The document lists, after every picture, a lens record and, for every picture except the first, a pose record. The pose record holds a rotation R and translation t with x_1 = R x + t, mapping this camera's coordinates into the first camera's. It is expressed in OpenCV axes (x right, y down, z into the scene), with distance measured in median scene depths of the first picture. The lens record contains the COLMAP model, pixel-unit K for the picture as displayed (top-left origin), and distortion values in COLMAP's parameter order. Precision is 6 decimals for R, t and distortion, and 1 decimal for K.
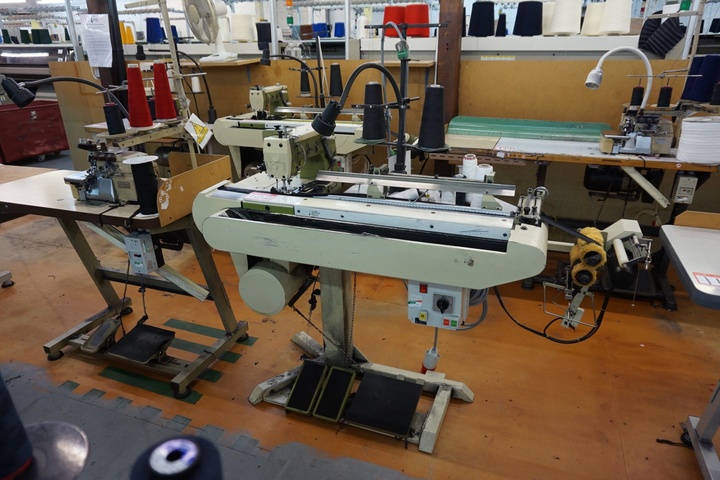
lens RADIAL K [[483.4, 0, 353.2], [0, 483.4, 238.7], [0, 0, 1]] dist [-0.038820, 0.023778]
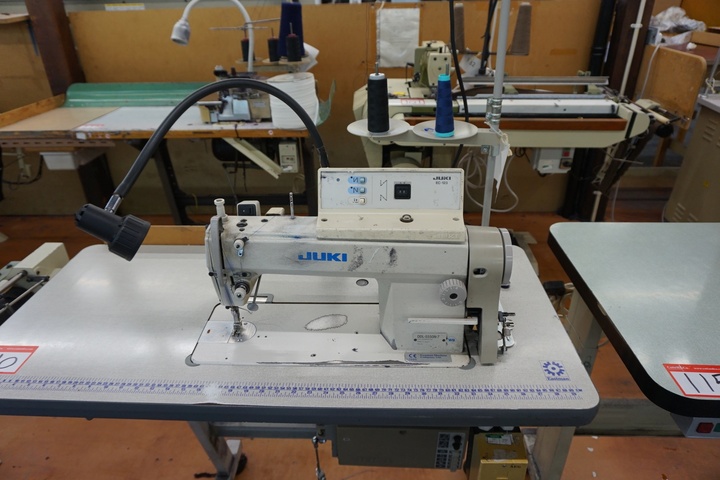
lens RADIAL K [[483.4, 0, 360.2], [0, 483.4, 238.7], [0, 0, 1]] dist [-0.038820, 0.023778]
pose [[0.937802, -0.164959, 0.305477, 0.481524], [0.130802, 0.982949, 0.129238, -0.048457], [-0.321587, -0.081243, 0.943388, 0.079774]]
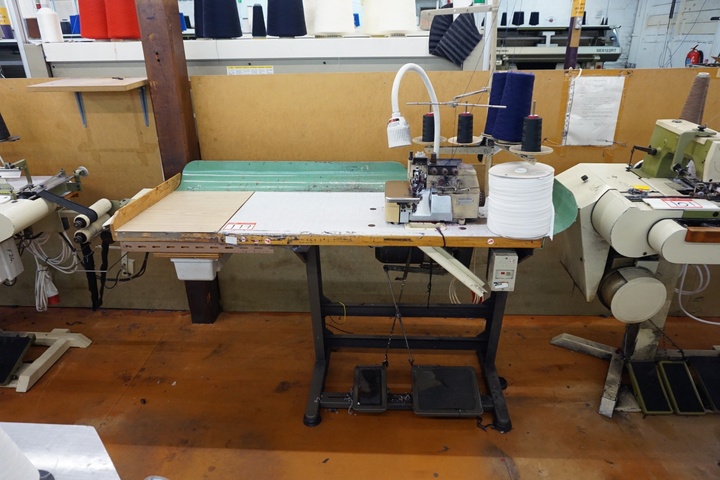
lens RADIAL K [[483.4, 0, 361.8], [0, 483.4, 241.4], [0, 0, 1]] dist [-0.038820, 0.023778]
pose [[0.947606, -0.123647, 0.294540, 0.288675], [0.117881, 0.992326, 0.037325, -0.179805], [-0.296895, -0.000648, 0.954910, 0.380143]]
